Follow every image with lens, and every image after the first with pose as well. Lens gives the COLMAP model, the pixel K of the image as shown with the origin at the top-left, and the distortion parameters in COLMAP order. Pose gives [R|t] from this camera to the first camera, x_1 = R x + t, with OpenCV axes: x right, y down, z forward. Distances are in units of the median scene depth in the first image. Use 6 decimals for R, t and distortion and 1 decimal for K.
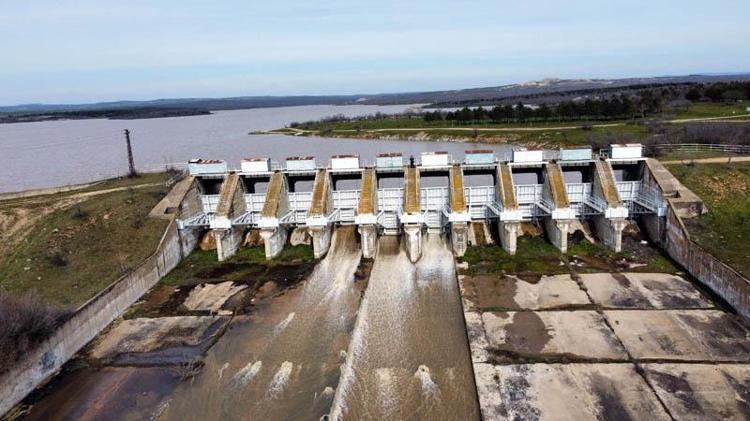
lens RADIAL K [[568.6, 0, 375.0], [0, 568.6, 211.0], [0, 0, 1]] dist [-0.001844, -0.003737]
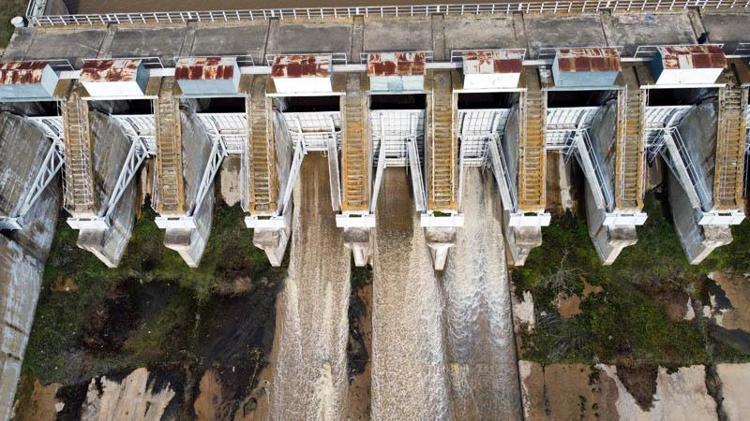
lens RADIAL K [[568.6, 0, 374.3], [0, 568.6, 211.3], [0, 0, 1]] dist [-0.001844, -0.003737]
pose [[0.997311, -0.065657, 0.032549, -0.017420], [0.019033, 0.660991, 0.750153, -0.454903], [-0.070767, -0.747516, 0.660463, 0.741437]]
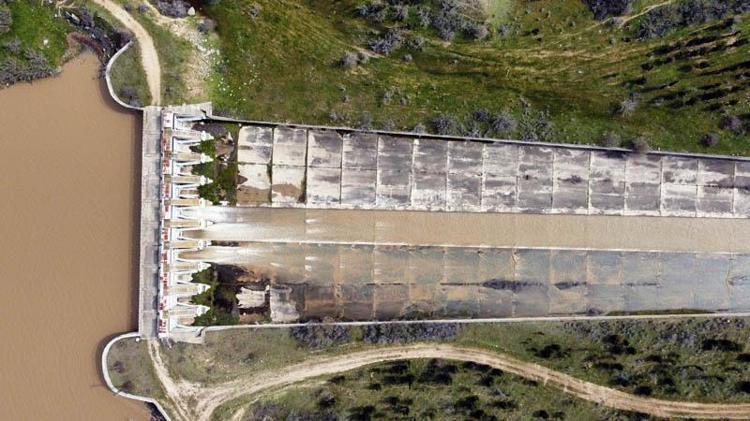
lens RADIAL K [[568.6, 0, 376.0], [0, 568.6, 211.0], [0, 0, 1]] dist [-0.001844, -0.003737]
pose [[-0.055927, -0.998165, 0.023210, 0.028614], [0.262713, 0.007715, 0.964843, -2.247375], [-0.963252, 0.060058, 0.261800, -0.292974]]
